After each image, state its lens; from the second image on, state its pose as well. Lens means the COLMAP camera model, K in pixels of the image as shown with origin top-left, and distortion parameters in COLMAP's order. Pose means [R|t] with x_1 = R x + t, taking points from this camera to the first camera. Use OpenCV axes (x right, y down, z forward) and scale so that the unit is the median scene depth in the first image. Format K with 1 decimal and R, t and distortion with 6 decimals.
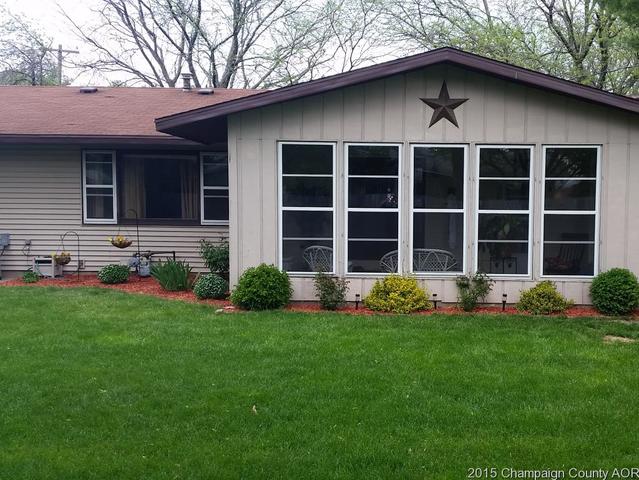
lens RADIAL K [[581.9, 0, 319.5], [0, 581.9, 240.0], [0, 0, 1]] dist [0.038266, -0.001222]
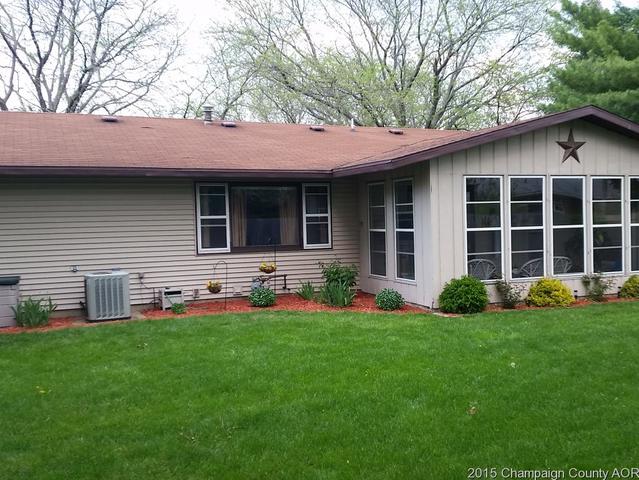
lens RADIAL K [[583.8, 0, 298.8], [0, 583.8, 242.0], [0, 0, 1]] dist [0.120256, -0.002133]
pose [[0.934478, -0.044040, 0.353288, -0.829708], [0.057438, 0.997970, -0.027525, -0.013554], [-0.351358, 0.046014, 0.935110, -0.041604]]
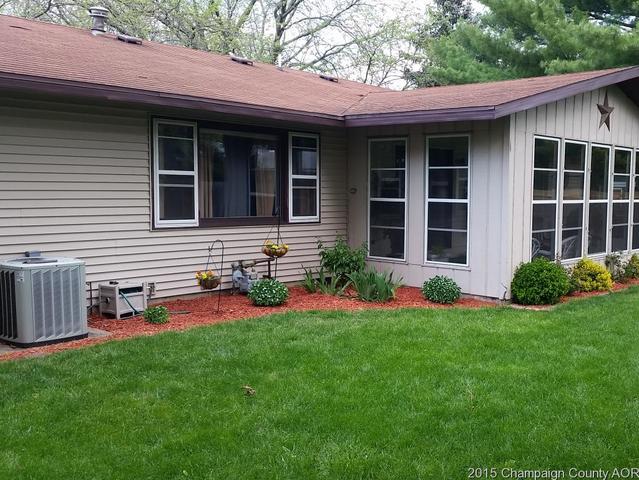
lens RADIAL K [[663.5, 0, 357.6], [0, 663.5, 238.7], [0, 0, 1]] dist [0.081831, -0.003900]
pose [[0.687647, -0.055908, 0.723889, -1.101905], [0.046108, 0.998381, 0.033309, -0.042176], [-0.724580, 0.010472, 0.689111, 0.417788]]
